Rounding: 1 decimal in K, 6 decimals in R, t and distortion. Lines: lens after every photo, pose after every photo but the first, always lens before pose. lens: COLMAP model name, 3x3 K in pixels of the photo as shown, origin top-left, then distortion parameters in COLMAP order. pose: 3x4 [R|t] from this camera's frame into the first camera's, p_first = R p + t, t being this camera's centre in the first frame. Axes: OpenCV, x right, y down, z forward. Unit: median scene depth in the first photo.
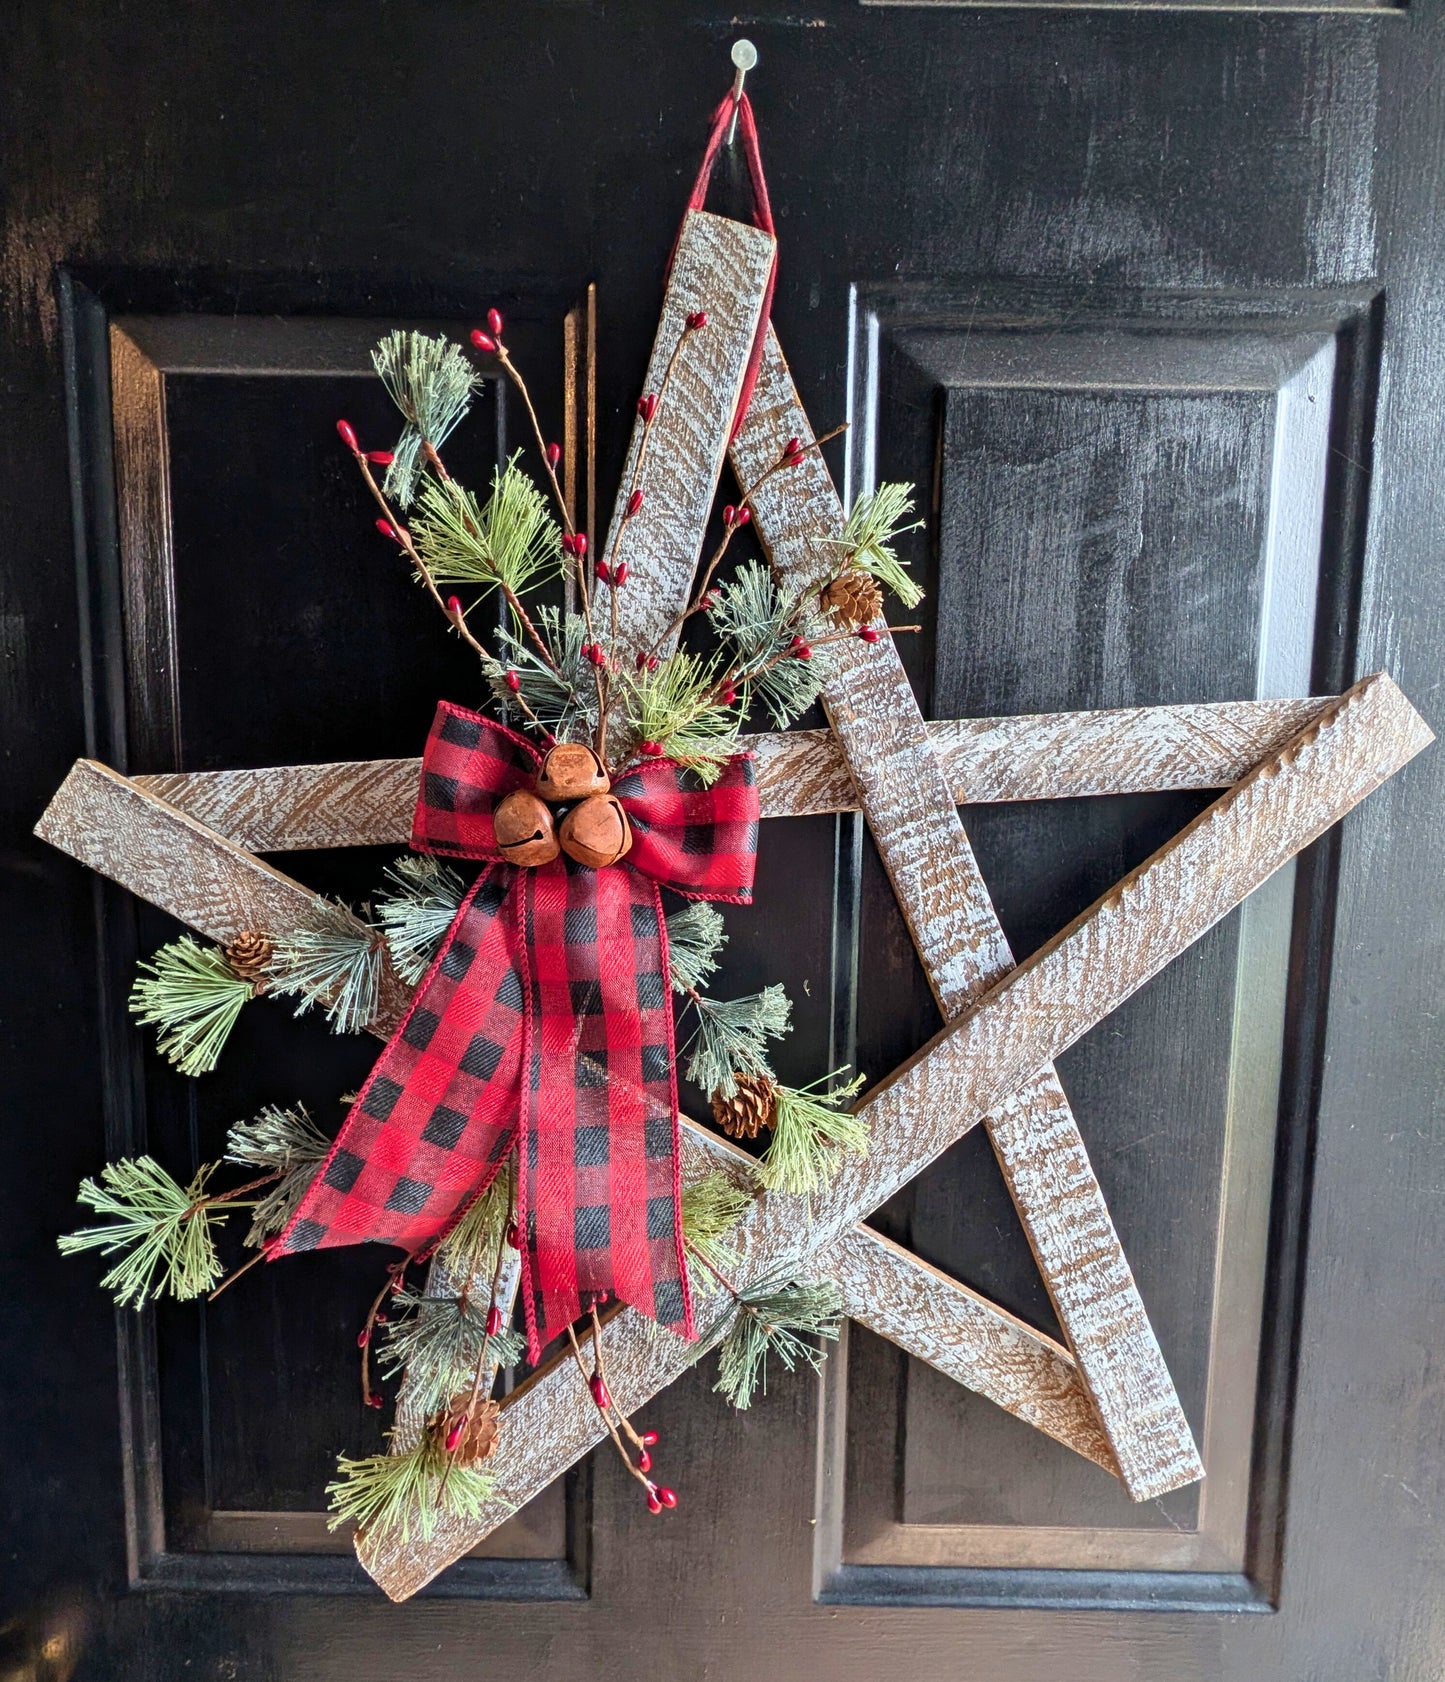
lens RADIAL K [[875.0, 0, 745.6], [0, 875.0, 890.8], [0, 0, 1]] dist [-0.001037, 0.000415]
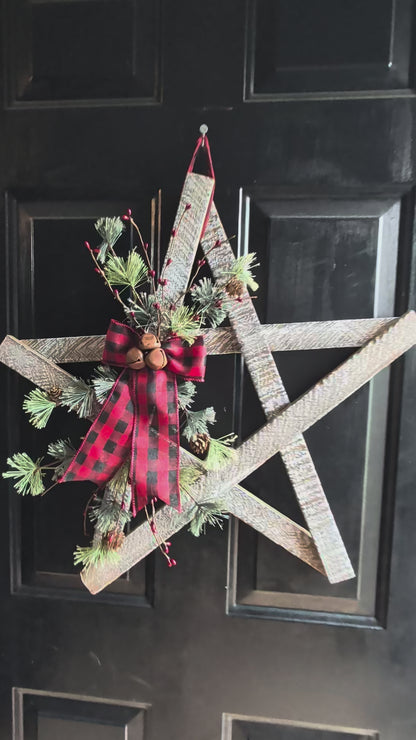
lens RADIAL K [[399.9, 0, 208.0], [0, 399.9, 370.0], [0, 0, 1]] dist [-0.000817, 0.000087]
pose [[0.995079, 0.016625, -0.097681, 0.161052], [-0.018212, 0.999716, -0.015381, -0.006419], [0.097398, 0.017084, 0.995099, -0.456031]]
